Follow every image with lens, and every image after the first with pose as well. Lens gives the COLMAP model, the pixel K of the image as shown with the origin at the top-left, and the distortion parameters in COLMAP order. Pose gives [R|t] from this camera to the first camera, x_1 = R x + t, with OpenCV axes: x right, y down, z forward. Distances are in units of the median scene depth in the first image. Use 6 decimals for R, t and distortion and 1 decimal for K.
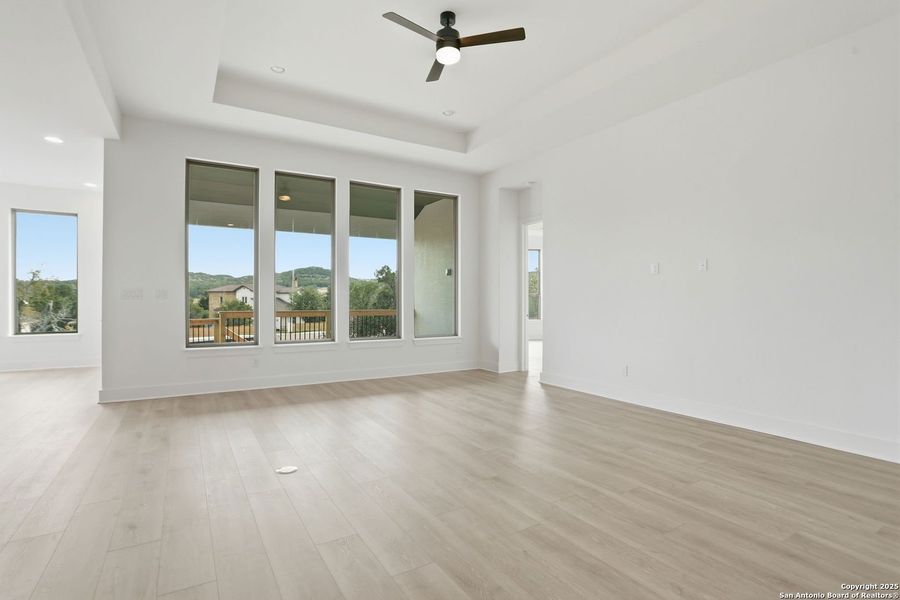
lens RADIAL K [[437.7, 0, 445.4], [0, 437.7, 298.3], [0, 0, 1]] dist [-0.072320, 0.024269]
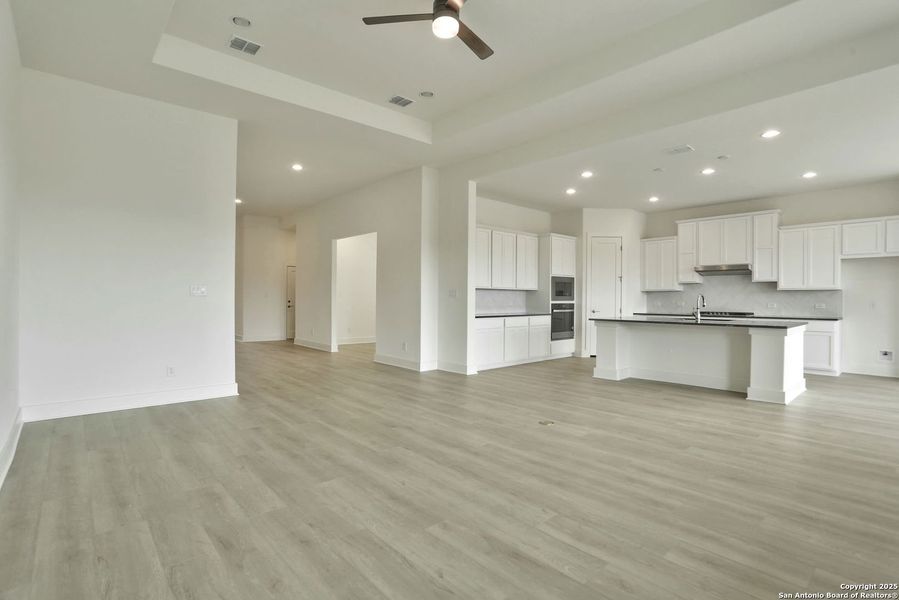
lens RADIAL K [[438.6, 0, 446.5], [0, 438.6, 299.9], [0, 0, 1]] dist [-0.072680, 0.028660]
pose [[-0.984468, -0.007300, -0.175415, 0.078850], [-0.007046, 0.999973, -0.002070, 0.004582], [0.175425, -0.000802, -0.984492, 0.963755]]
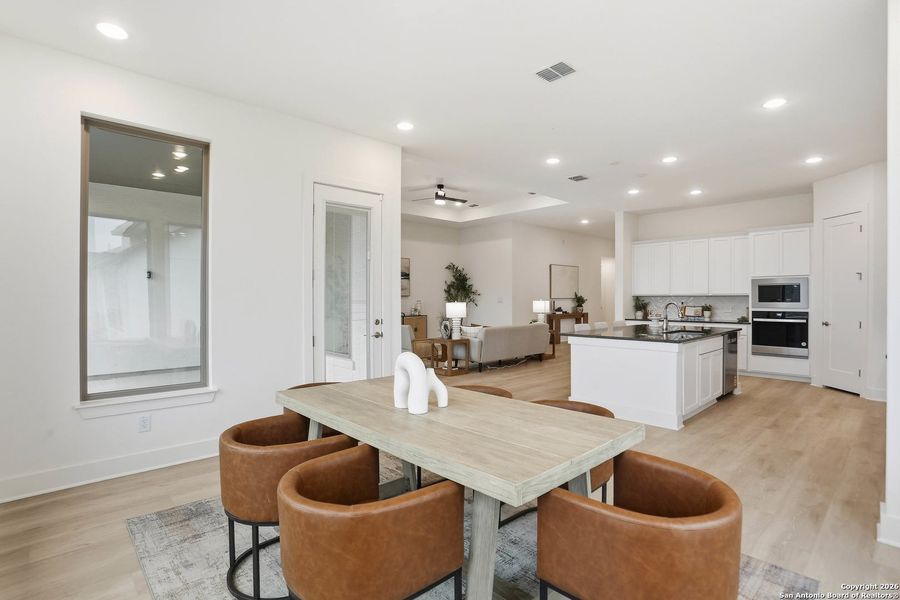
lens RADIAL K [[439.1, 0, 447.0], [0, 439.1, 299.9], [0, 0, 1]] dist [-0.072680, 0.028660]
pose [[-0.200341, -0.006873, 0.979702, -1.231714], [-0.001922, 0.999976, 0.006622, -0.020130], [-0.979724, -0.000556, -0.200350, 0.742650]]
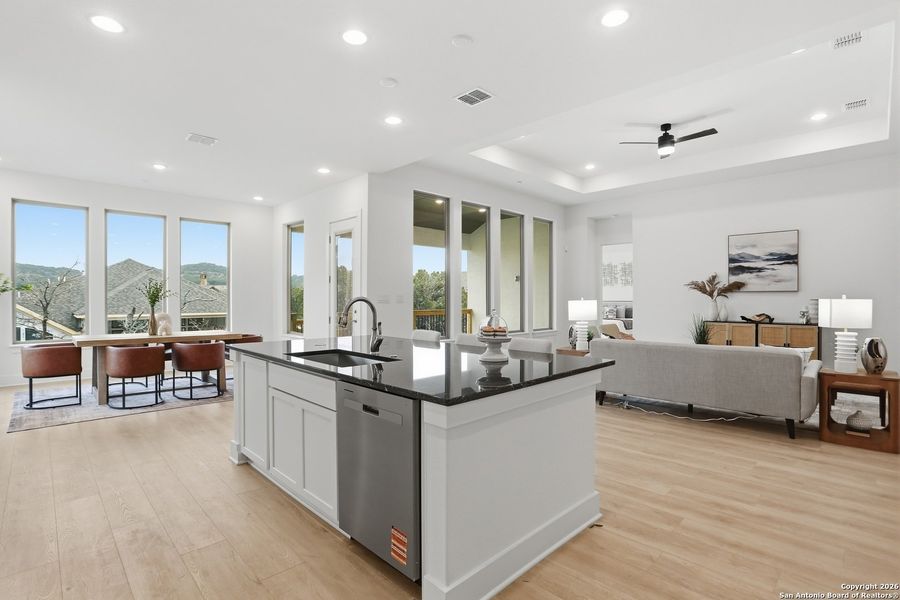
lens RADIAL K [[437.7, 0, 445.4], [0, 437.7, 298.3], [0, 0, 1]] dist [-0.072320, 0.024269]
pose [[0.976323, -0.002487, 0.216305, -0.589076], [0.001639, 0.999990, 0.004098, -0.013276], [-0.216313, -0.003647, 0.976317, -0.189526]]
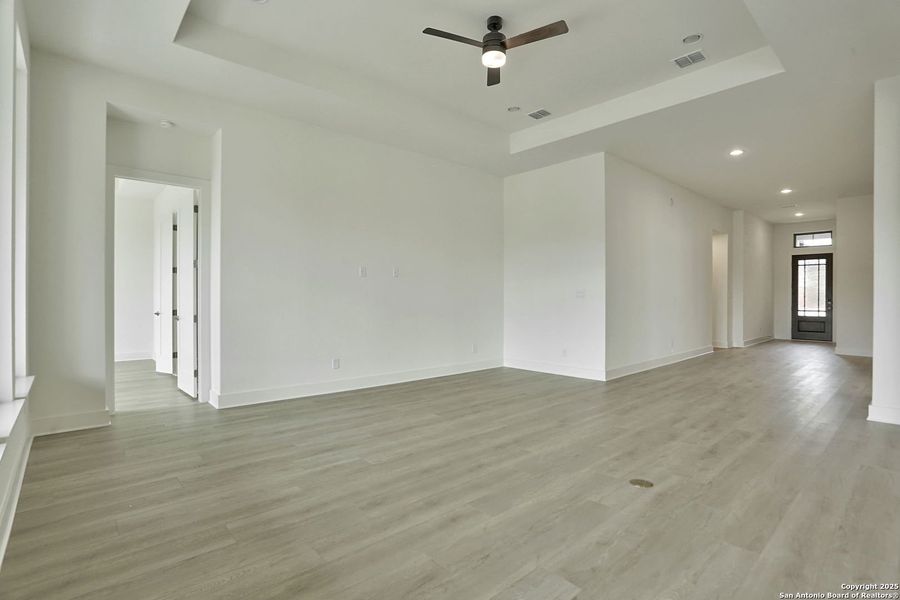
lens RADIAL K [[439.1, 0, 447.0], [0, 439.1, 299.9], [0, 0, 1]] dist [-0.072680, 0.028660]
pose [[-0.181159, -0.006788, 0.983430, -0.504097], [-0.005826, 0.999966, 0.005829, -0.000741], [-0.983437, -0.004673, -0.181192, 0.660612]]
